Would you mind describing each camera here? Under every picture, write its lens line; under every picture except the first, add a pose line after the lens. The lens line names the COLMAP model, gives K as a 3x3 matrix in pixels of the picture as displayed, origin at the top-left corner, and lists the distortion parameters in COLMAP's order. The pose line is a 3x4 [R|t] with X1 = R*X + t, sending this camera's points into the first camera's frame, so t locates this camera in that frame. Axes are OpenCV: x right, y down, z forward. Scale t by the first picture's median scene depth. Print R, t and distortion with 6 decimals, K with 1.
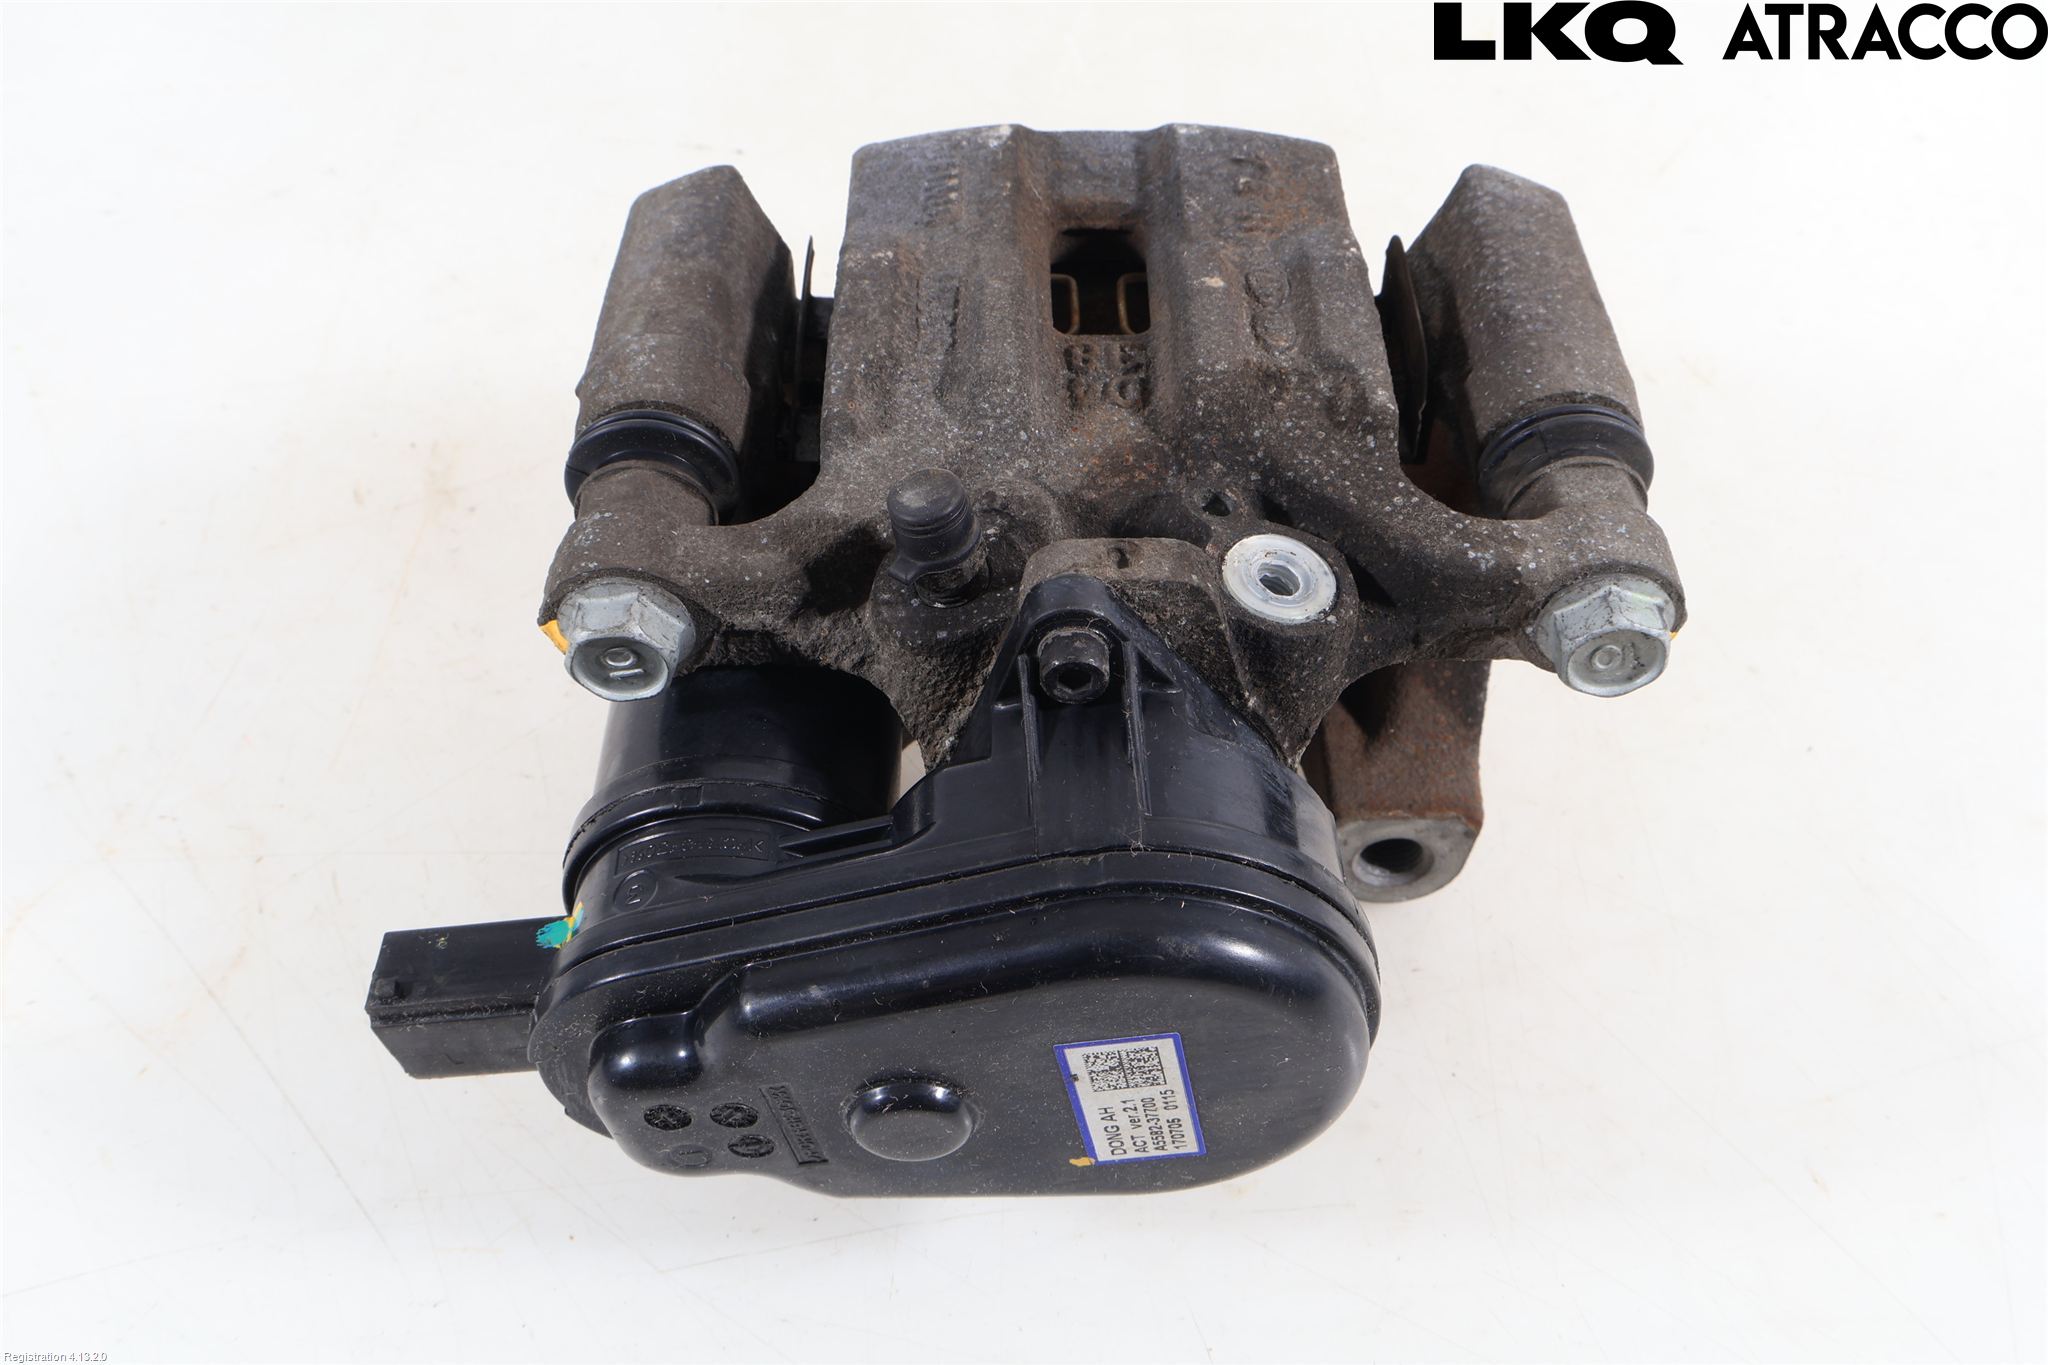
lens RADIAL K [[1972.4, 0, 1024.0], [0, 1972.4, 682.5], [0, 0, 1]] dist [-0.000931, 0.000107]
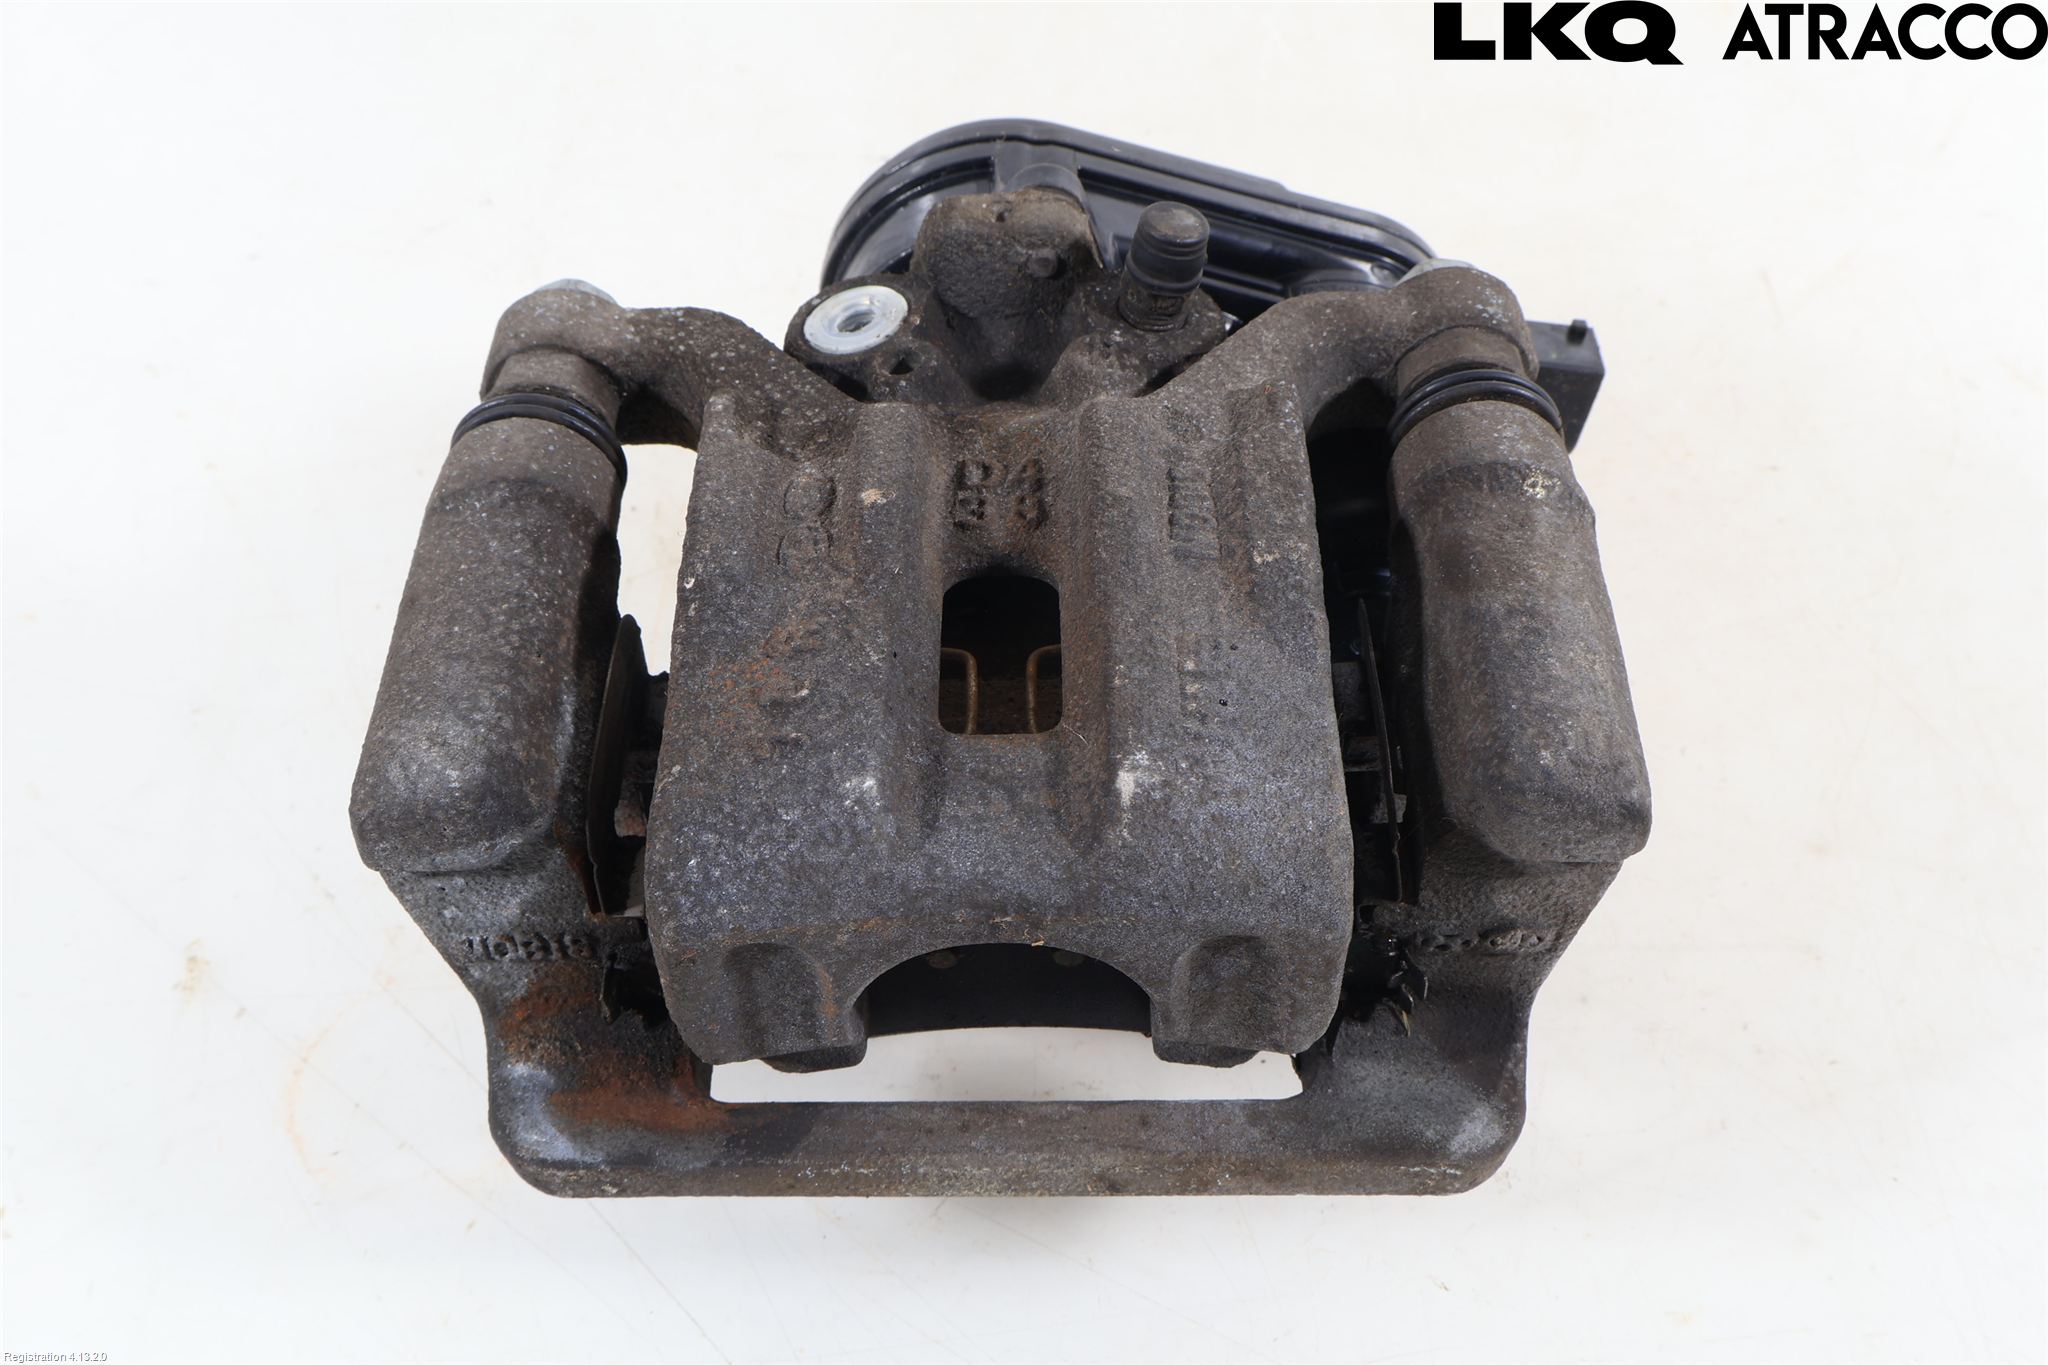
lens RADIAL K [[2166.2, 0, 1024.0], [0, 2166.2, 682.5], [0, 0, 1]] dist [0.008366, 0.021371]
pose [[-0.999436, 0.018376, 0.028115, 0.004605], [0.026794, -0.068521, 0.997290, -1.158942], [0.020252, 0.997480, 0.067990, 1.022576]]
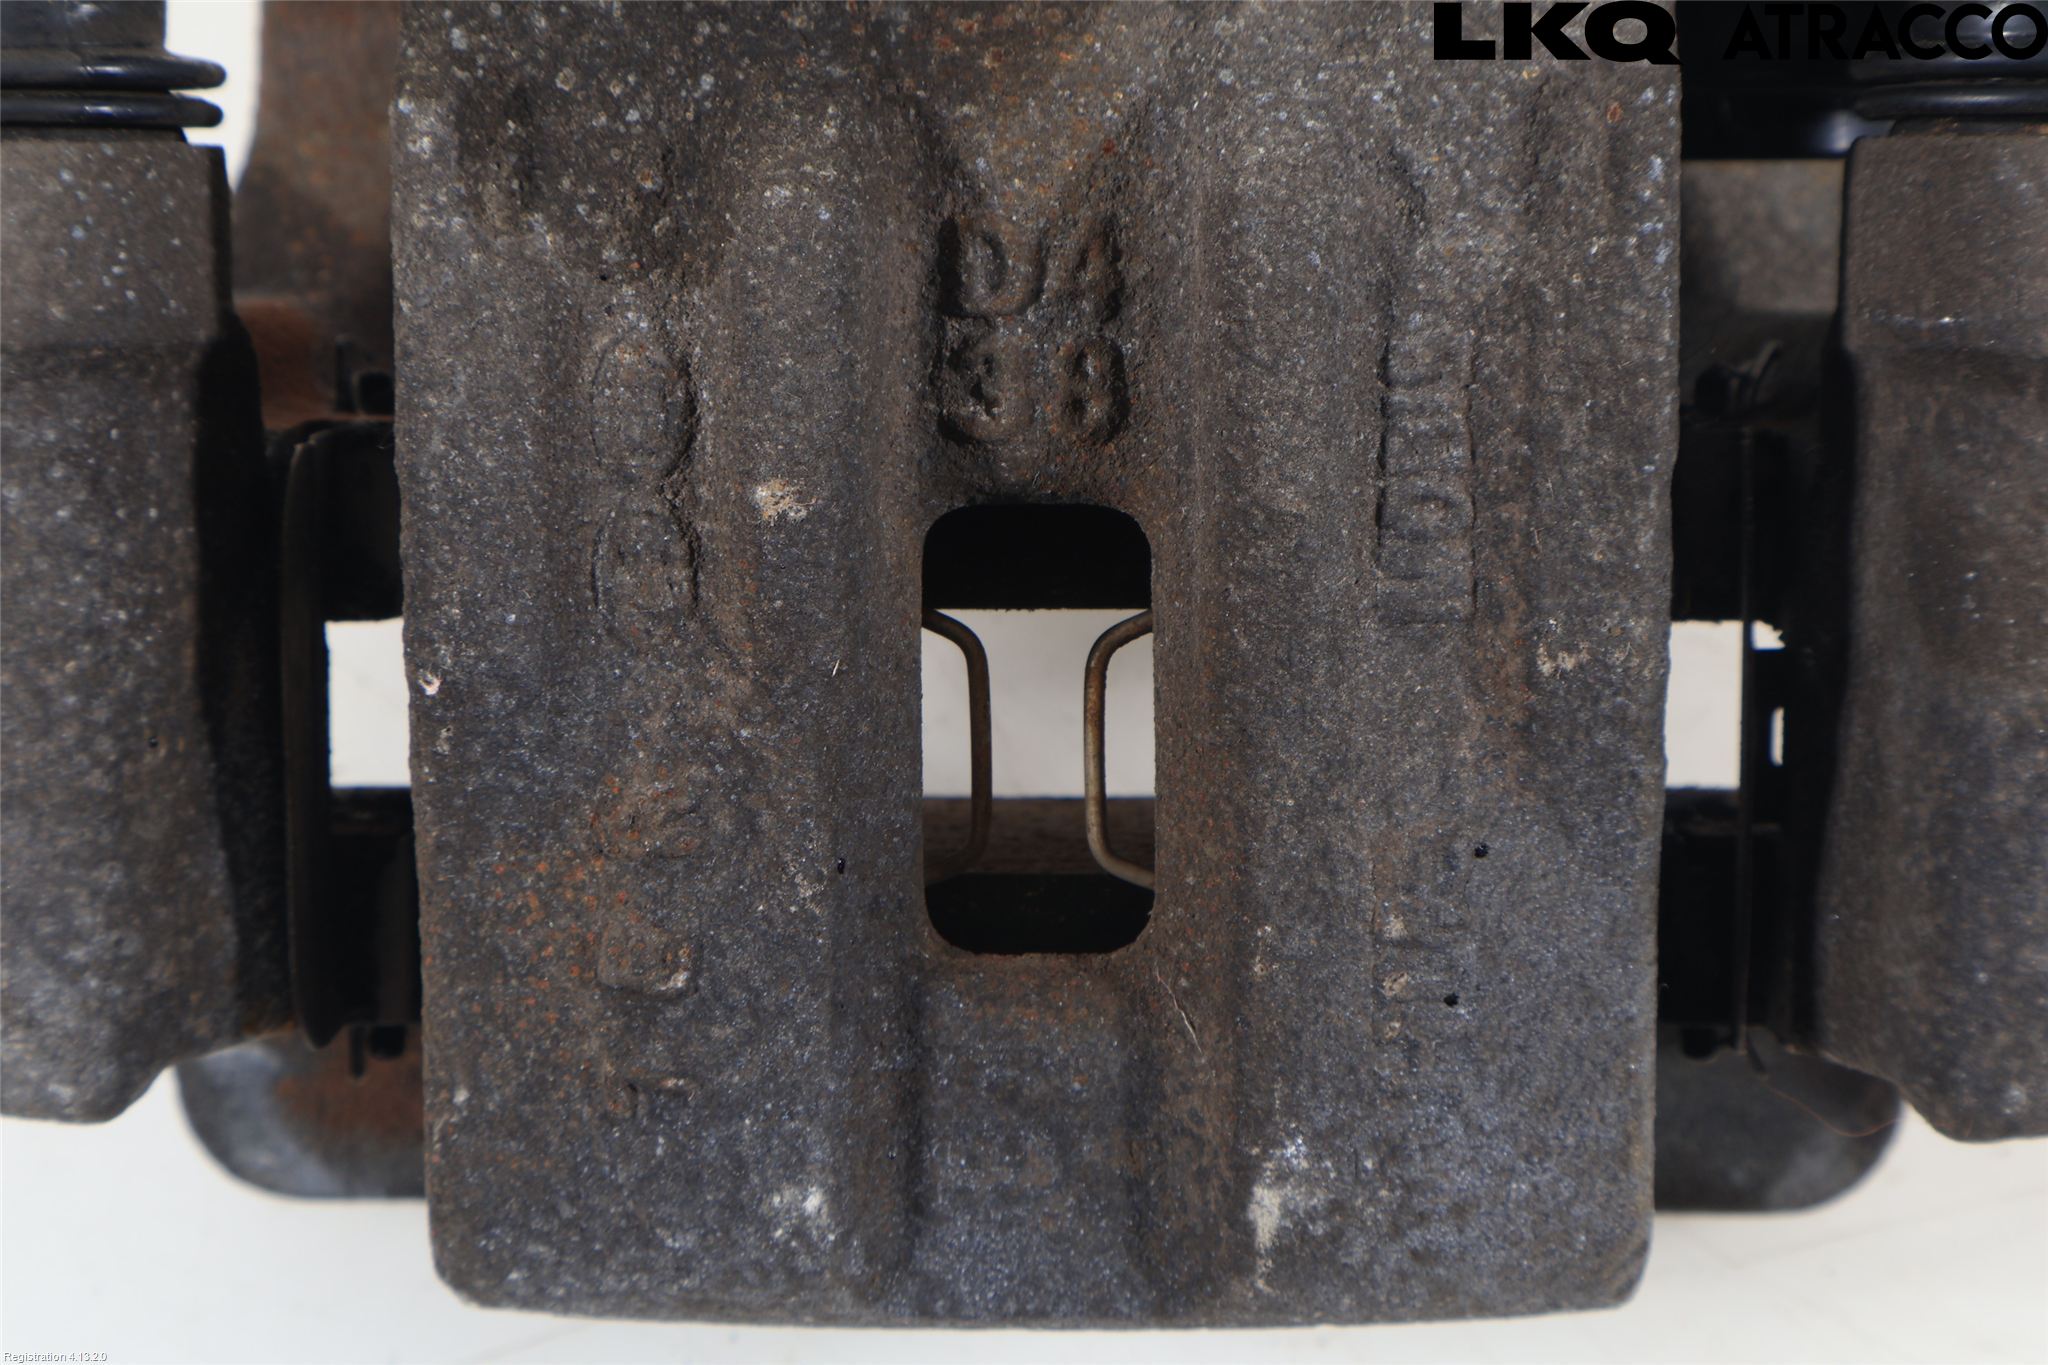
lens RADIAL K [[4121.2, 0, 1024.0], [0, 4121.2, 682.5], [0, 0, 1]] dist [0.013499, -0.214258]
pose [[-0.999736, -0.004388, 0.022571, 0.022971], [0.016639, -0.815531, 0.578474, -0.750995], [0.015869, 0.578697, 0.815388, 0.301010]]
